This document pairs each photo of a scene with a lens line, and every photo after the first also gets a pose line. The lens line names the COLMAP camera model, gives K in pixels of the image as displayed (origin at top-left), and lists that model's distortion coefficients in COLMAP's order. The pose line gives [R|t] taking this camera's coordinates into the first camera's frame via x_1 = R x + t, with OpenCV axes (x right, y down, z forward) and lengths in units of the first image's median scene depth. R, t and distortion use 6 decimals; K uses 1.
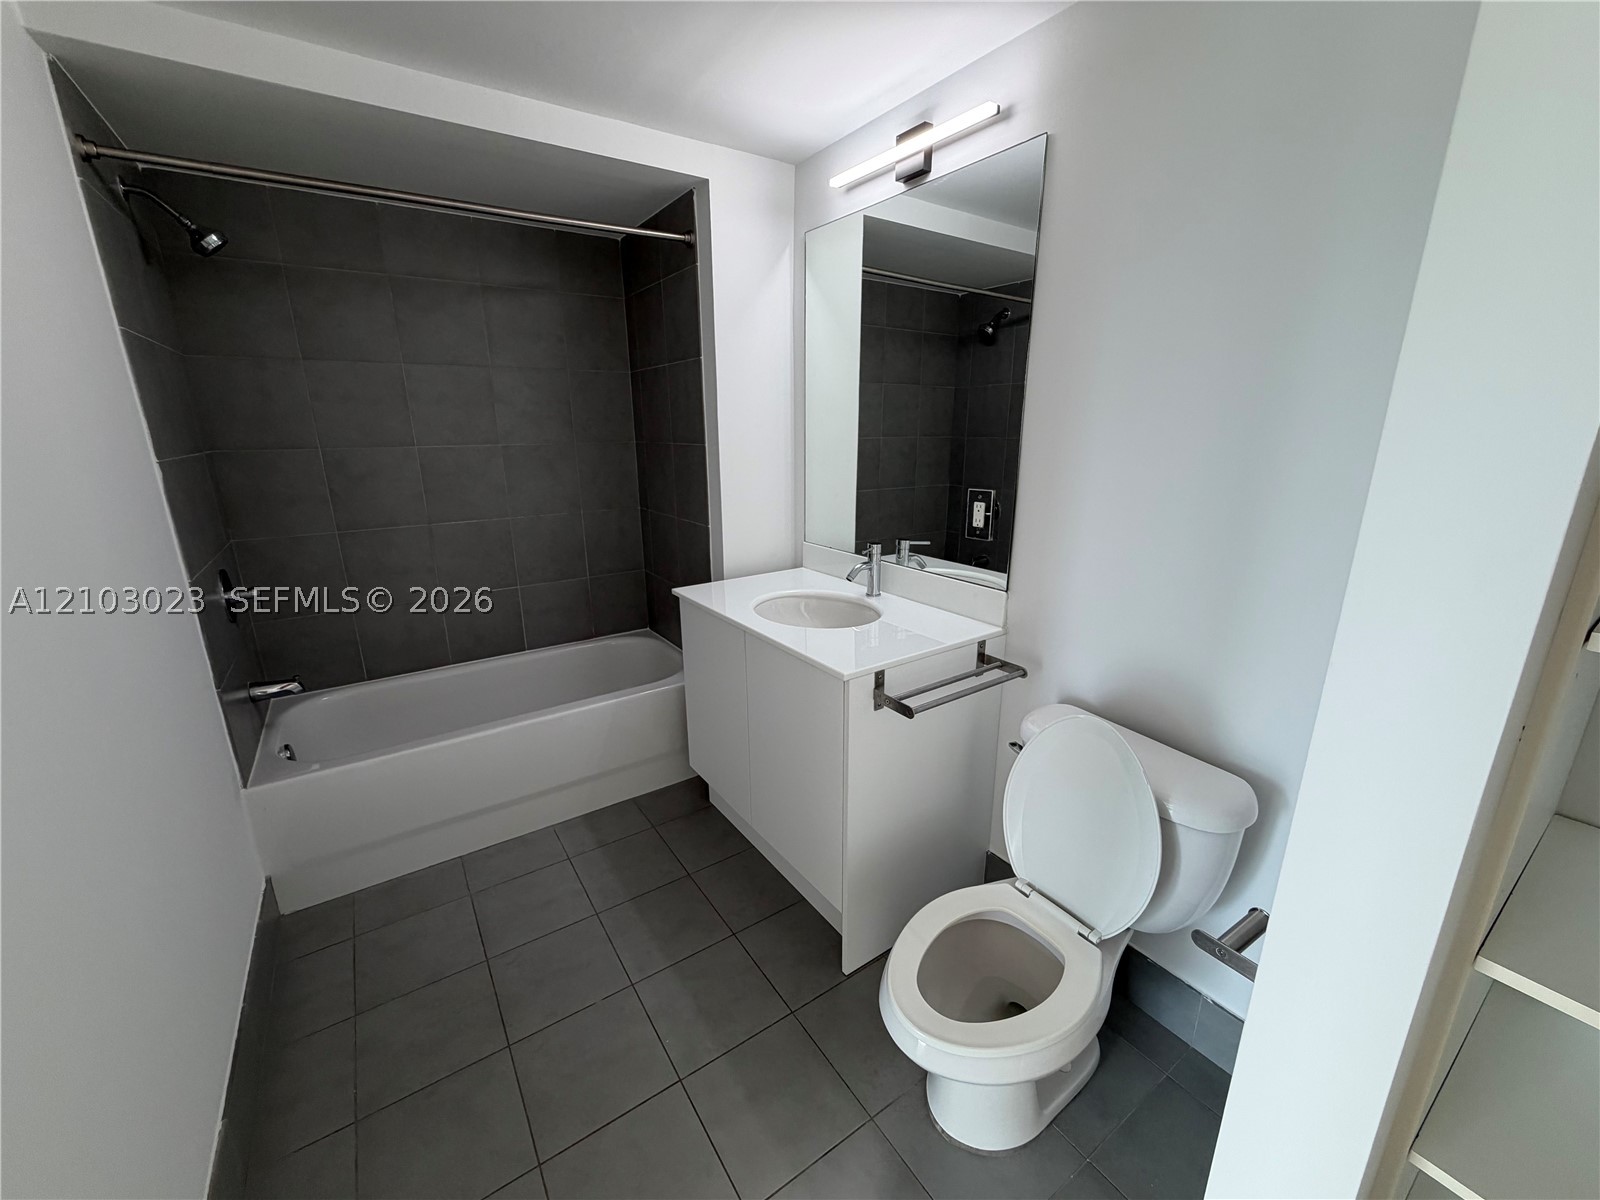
lens RADIAL K [[635.9, 0, 795.4], [0, 635.9, 598.2], [0, 0, 1]] dist [-0.000638, -0.000276]
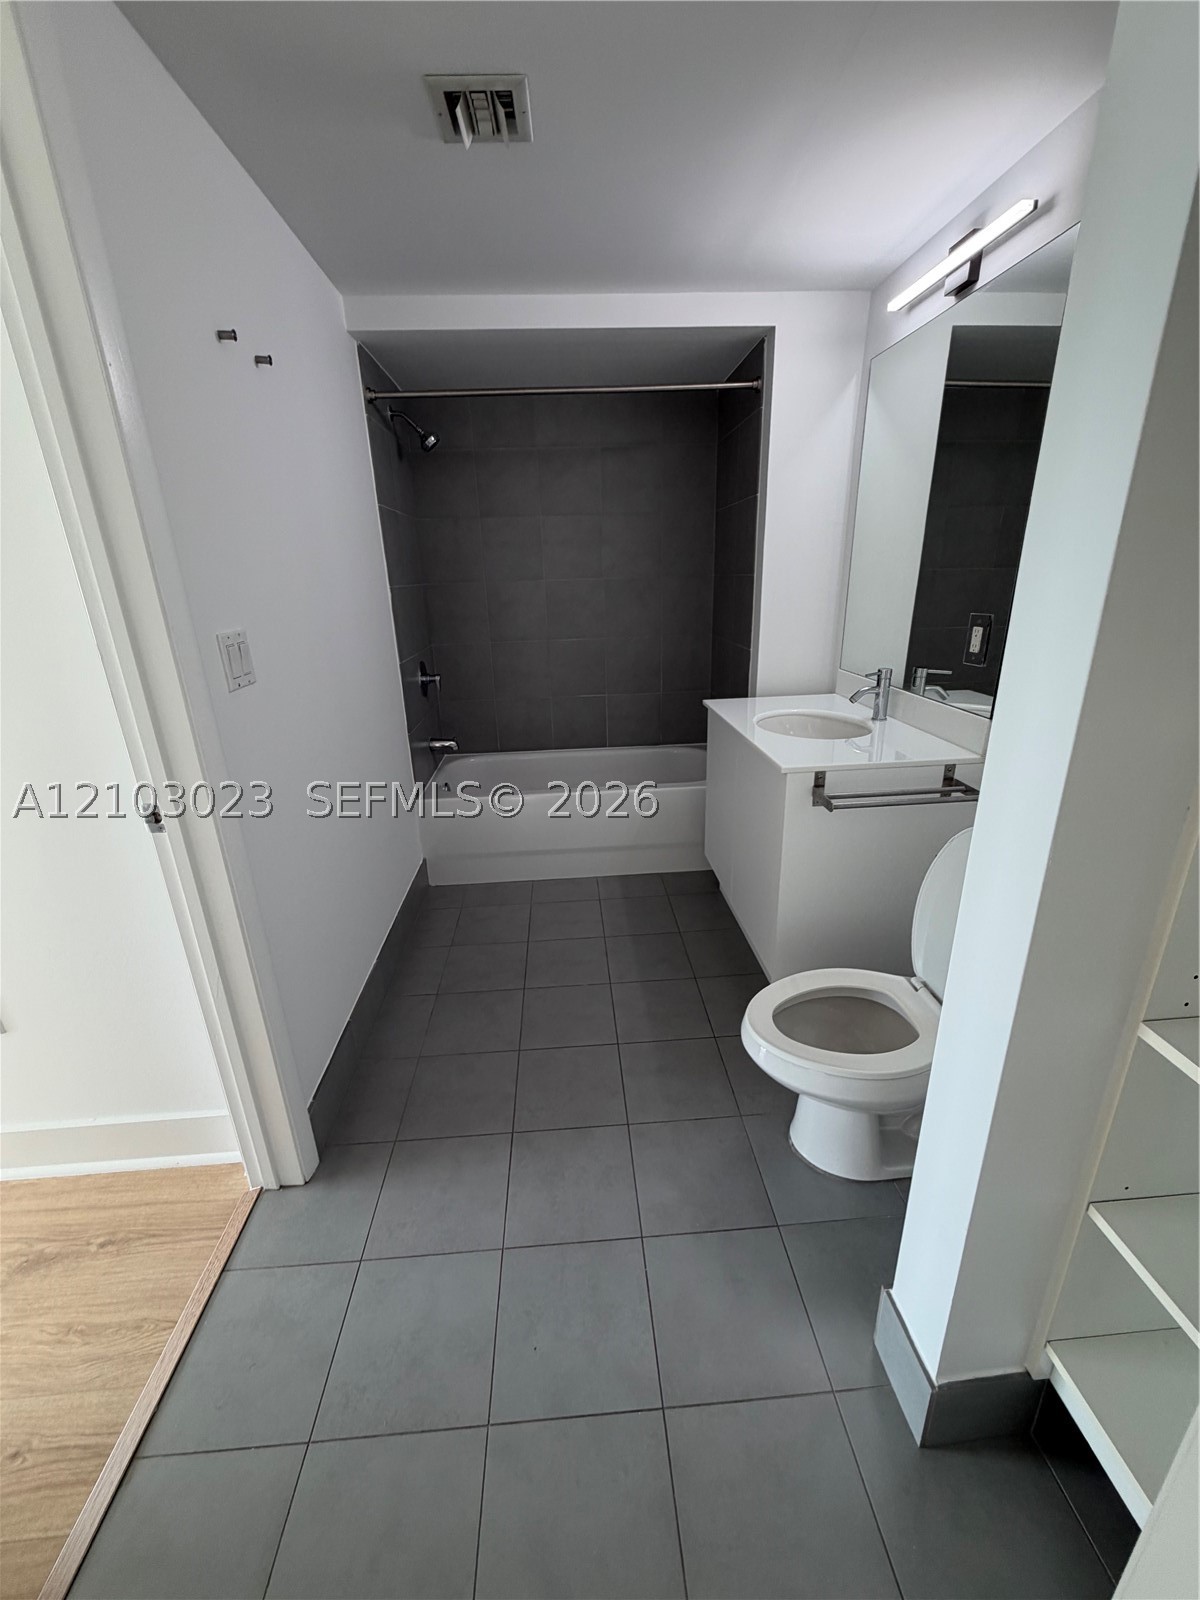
lens RADIAL K [[638.2, 0, 599.7], [0, 638.2, 794.1], [0, 0, 1]] dist [0.000705, -0.000254]
pose [[0.861532, 0.151252, -0.484649, 0.276610], [-0.113876, 0.987839, 0.105860, 0.061815], [0.494767, -0.036012, 0.868279, -0.147328]]
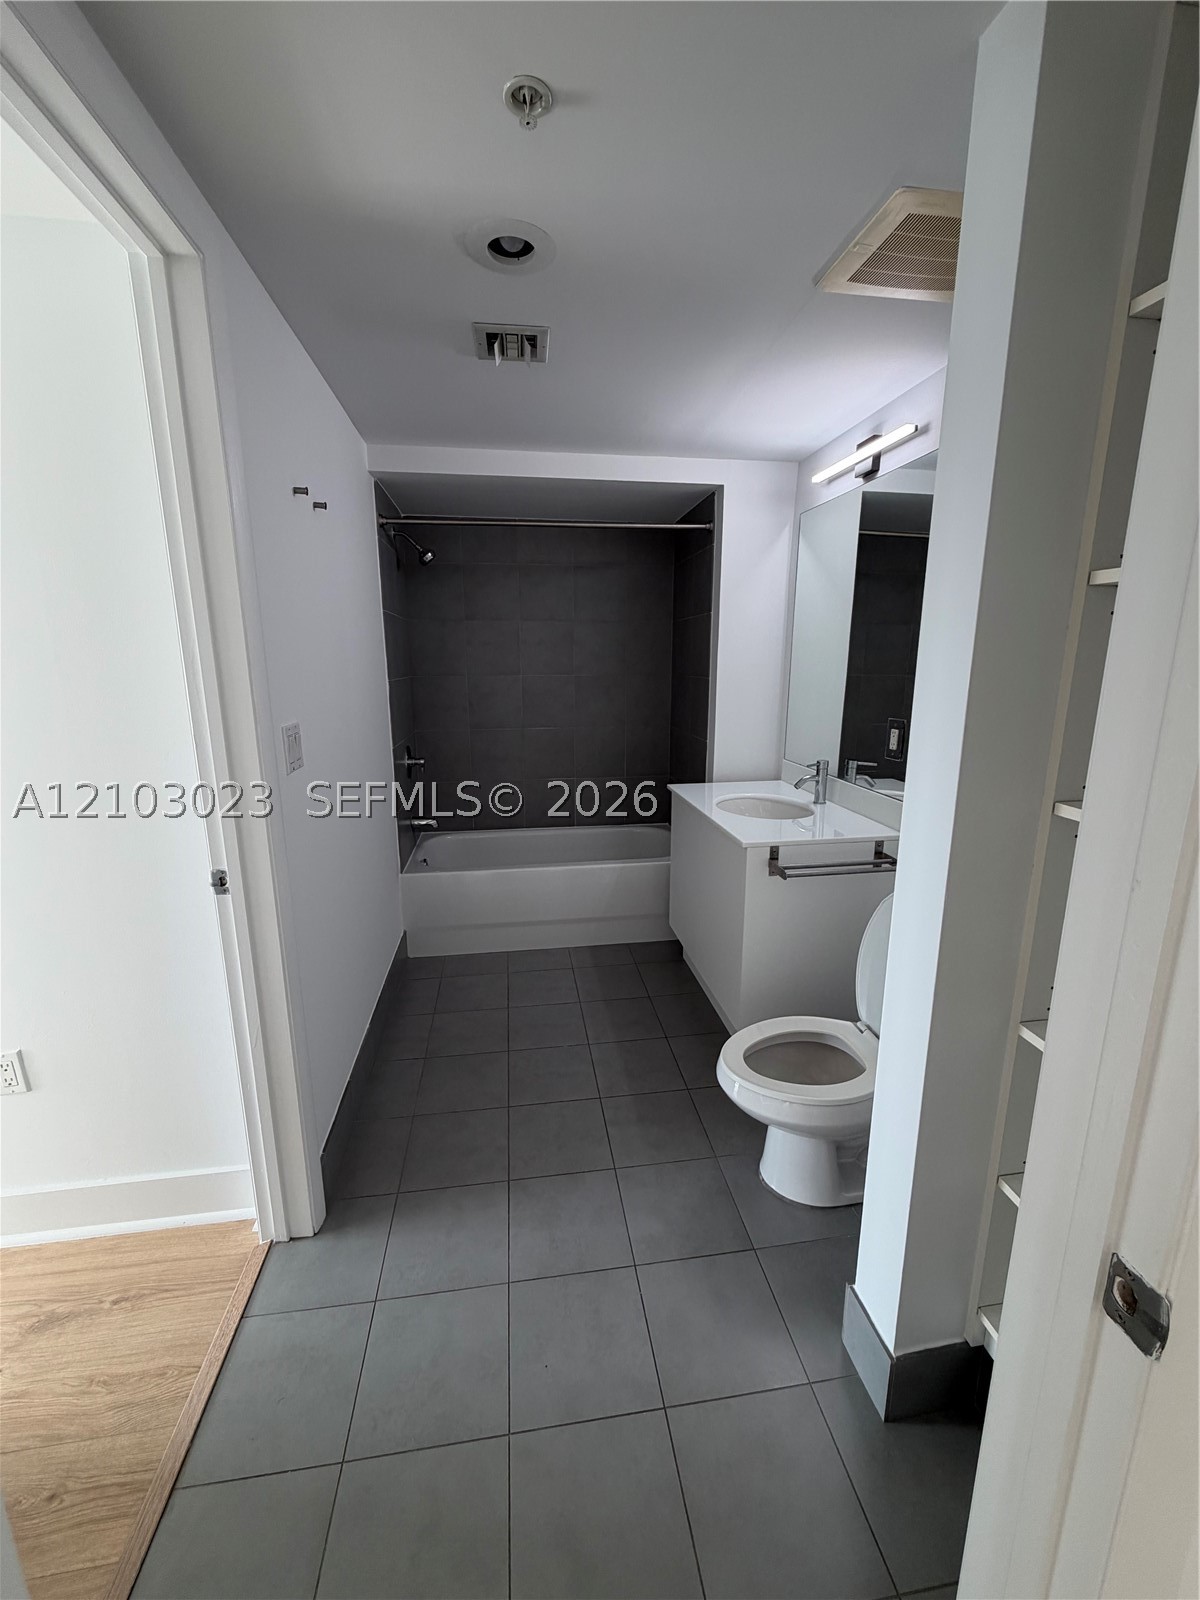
lens RADIAL K [[637.1, 0, 599.8], [0, 637.1, 794.0], [0, 0, 1]] dist [-0.000972, 0.000262]
pose [[0.899532, 0.098374, -0.425634, 0.285608], [-0.122678, 0.991993, -0.029993, 0.071326], [0.419276, 0.079196, 0.904398, -0.303134]]
